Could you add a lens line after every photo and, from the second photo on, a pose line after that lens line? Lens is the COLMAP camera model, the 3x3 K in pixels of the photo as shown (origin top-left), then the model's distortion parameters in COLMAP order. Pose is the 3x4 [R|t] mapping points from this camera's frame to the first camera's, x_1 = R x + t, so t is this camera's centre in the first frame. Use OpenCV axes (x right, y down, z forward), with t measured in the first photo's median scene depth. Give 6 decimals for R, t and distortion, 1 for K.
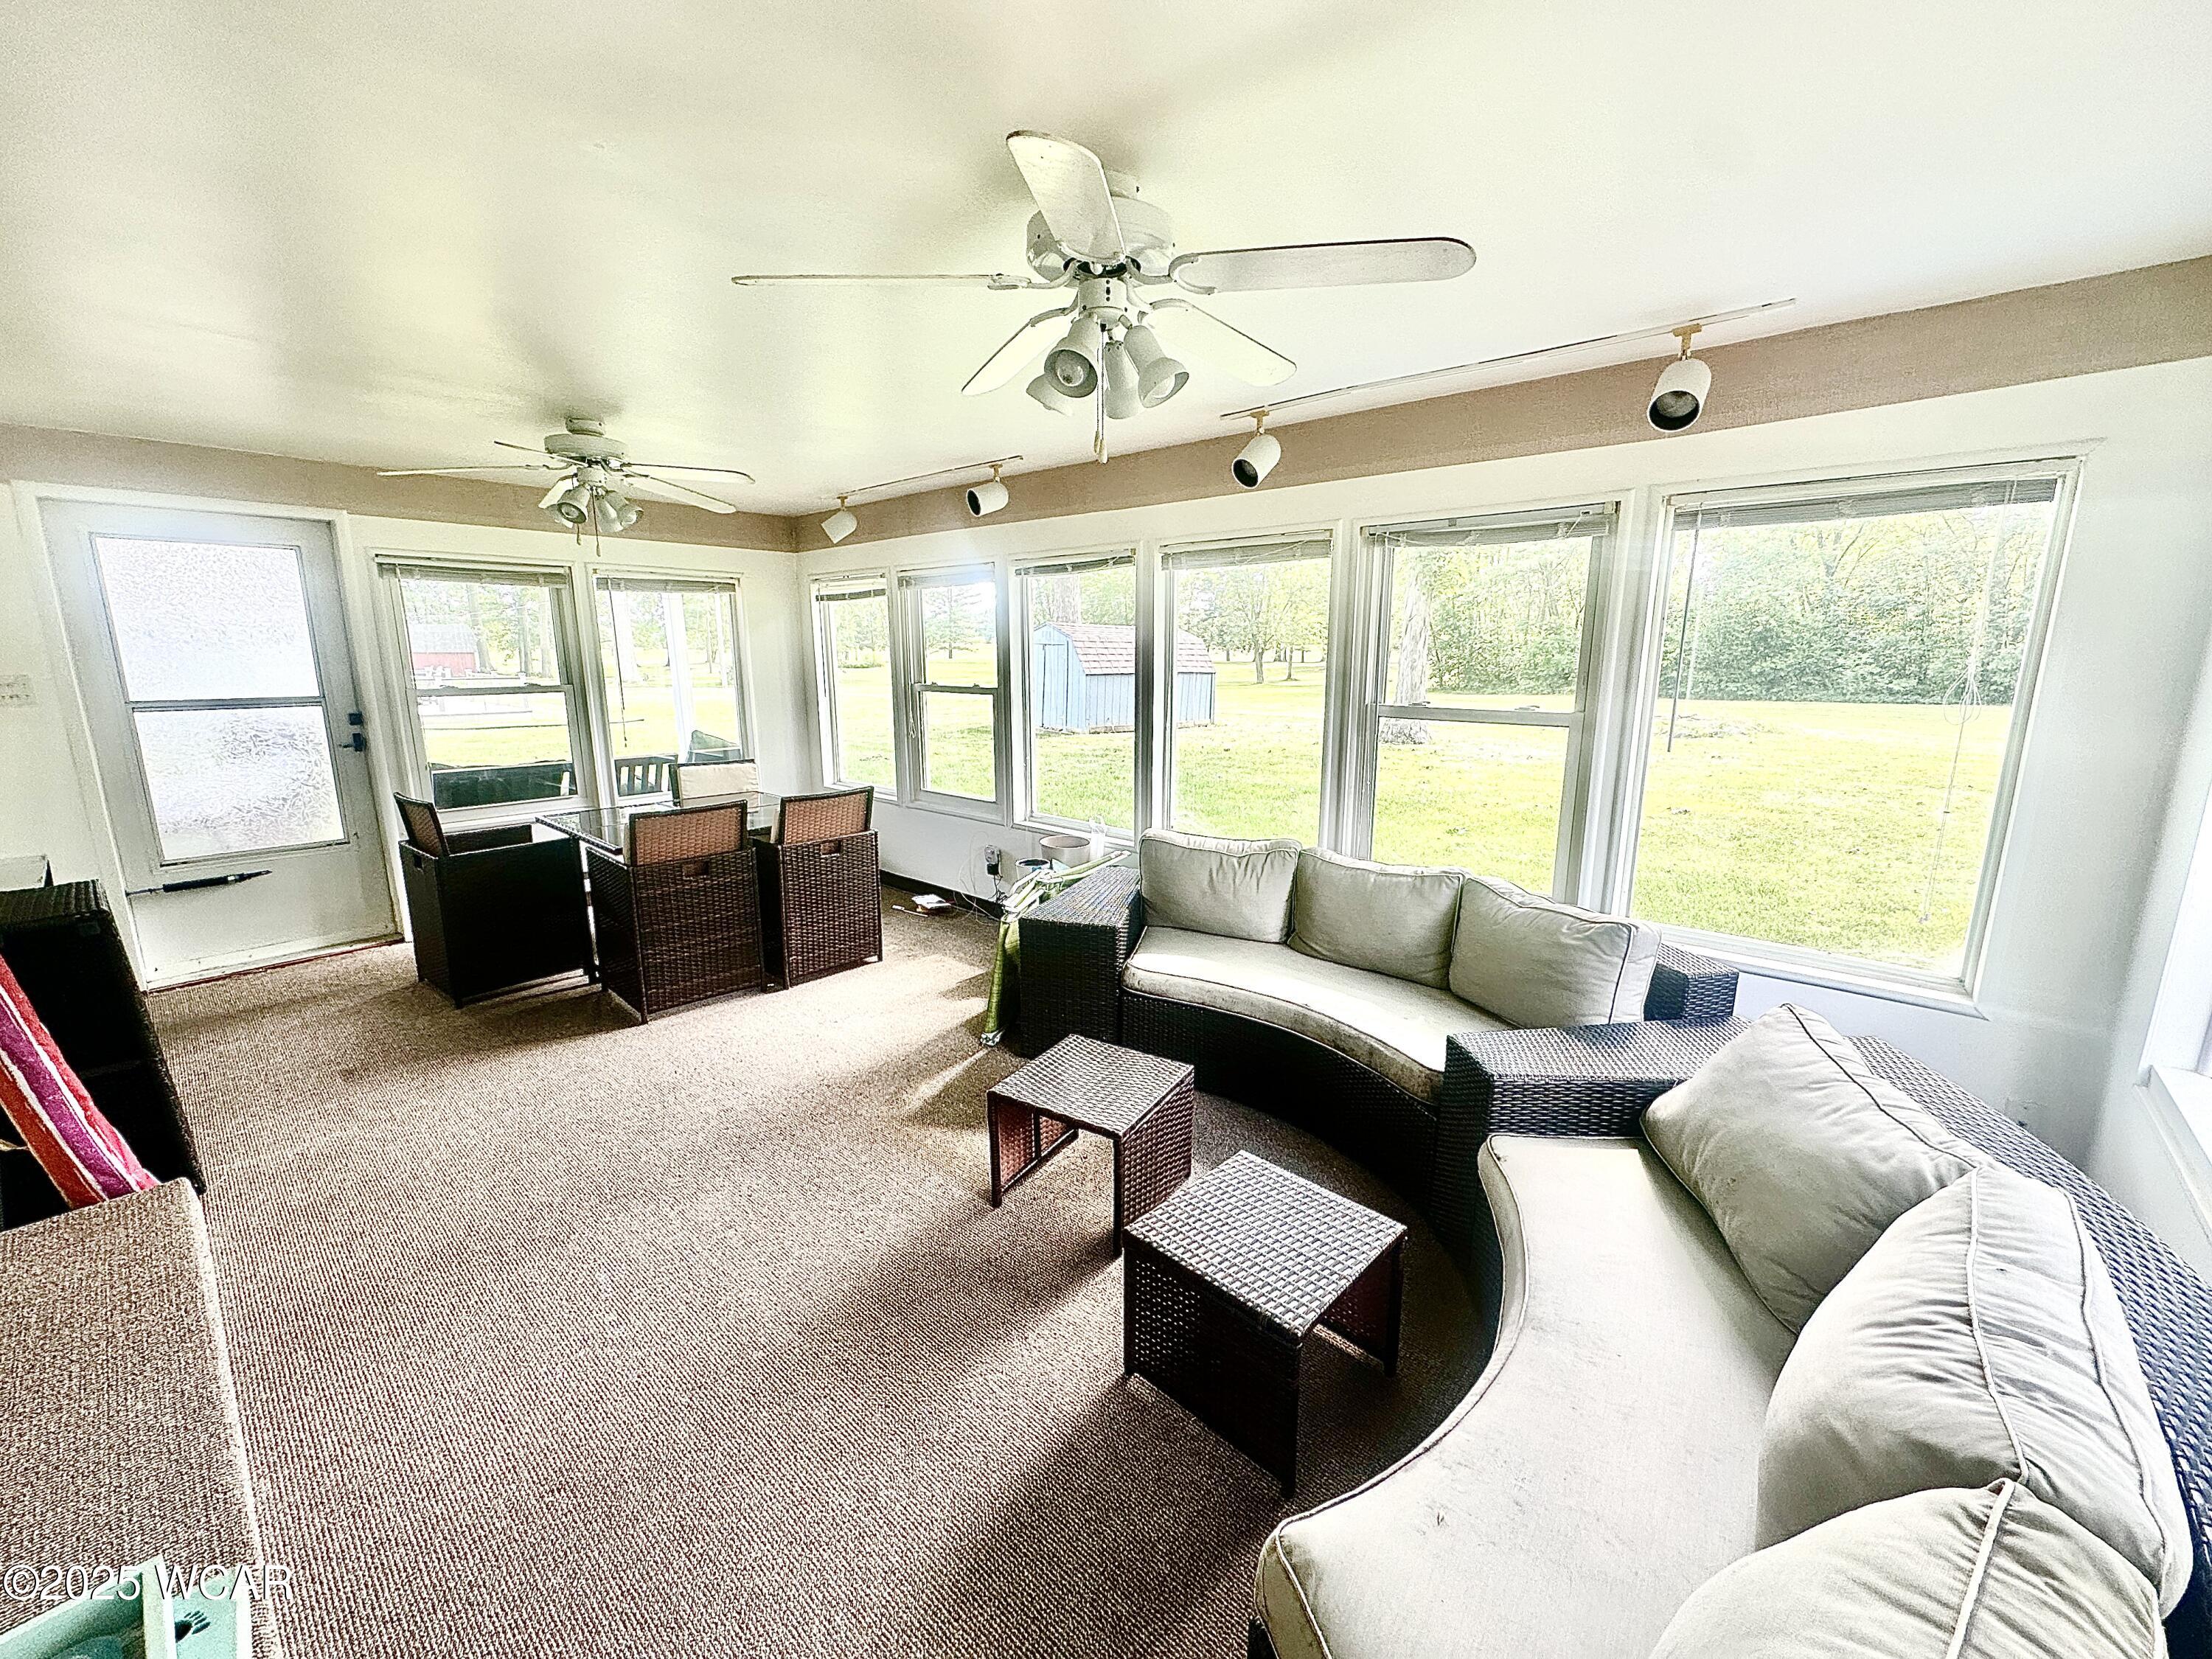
lens RADIAL K [[884.3, 0, 1106.0], [0, 884.3, 829.5], [0, 0, 1]] dist [-0.001638, 0.000145]
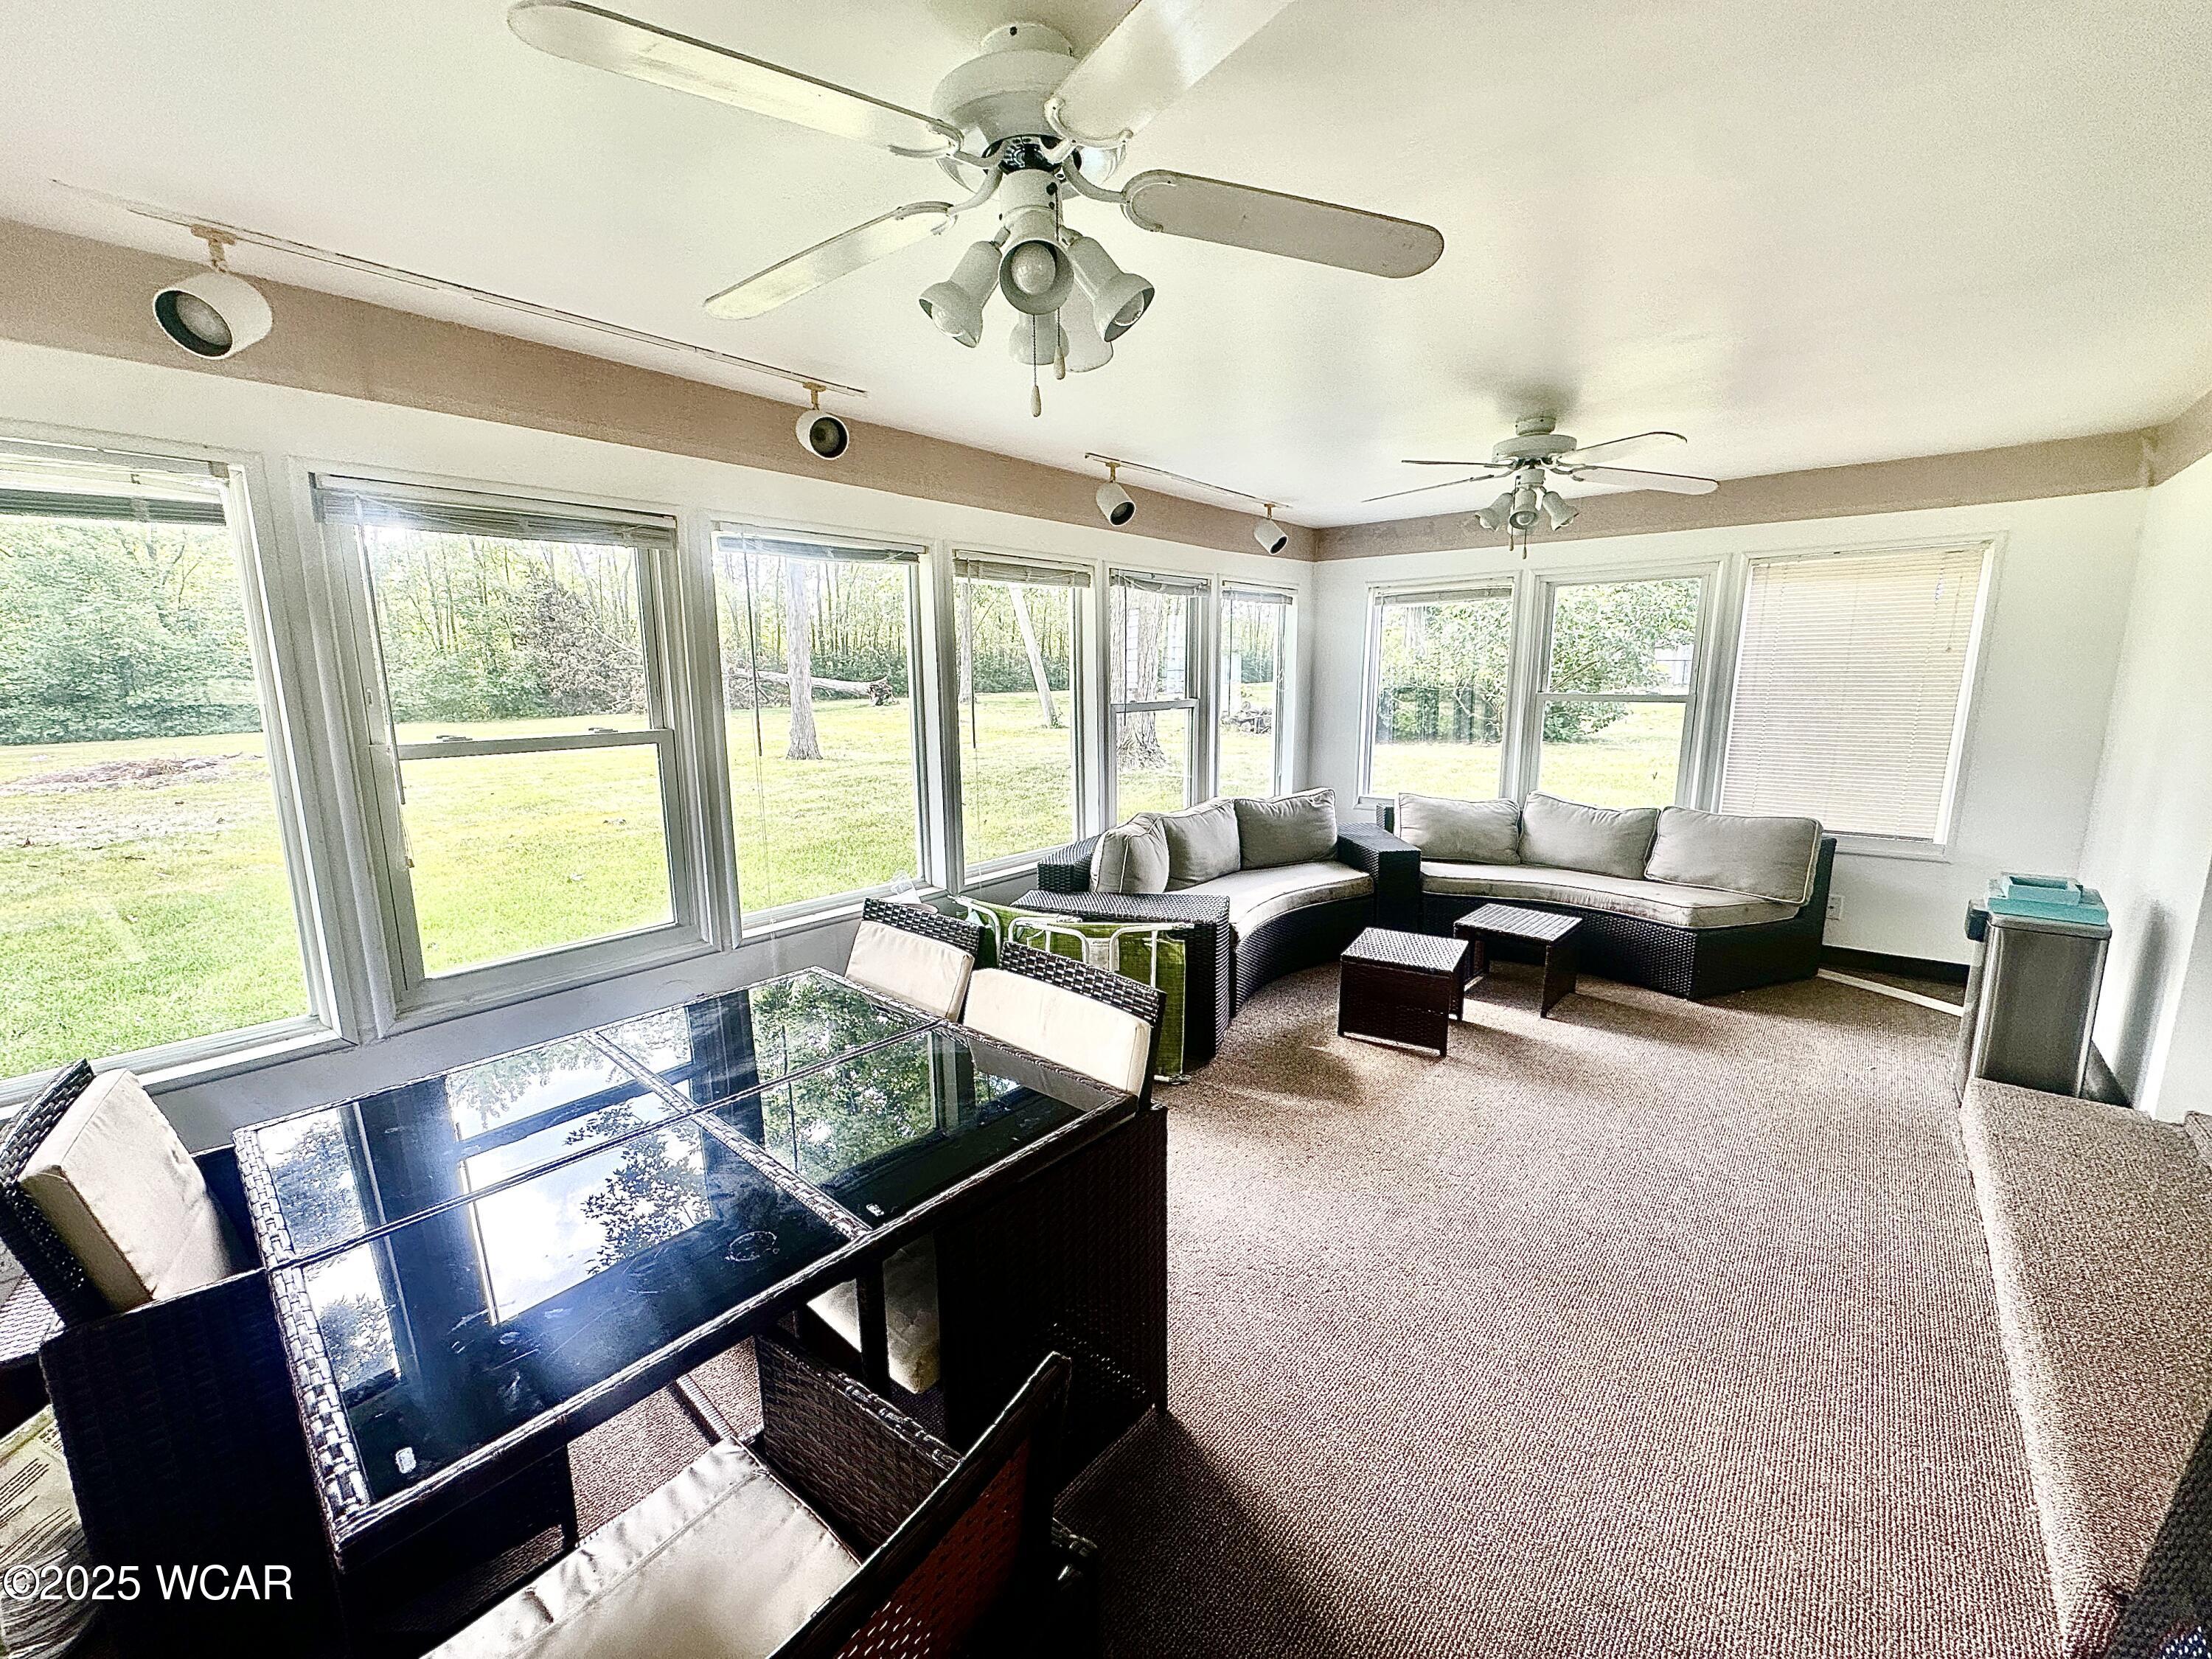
lens RADIAL K [[930.0, 0, 1106.0], [0, 930.0, 829.5], [0, 0, 1]] dist [-0.001901, -0.000329]
pose [[0.013013, -0.190324, 0.981635, -0.898377], [0.175231, 0.966960, 0.185156, -0.202327], [-0.984441, 0.169603, 0.045933, 0.879018]]
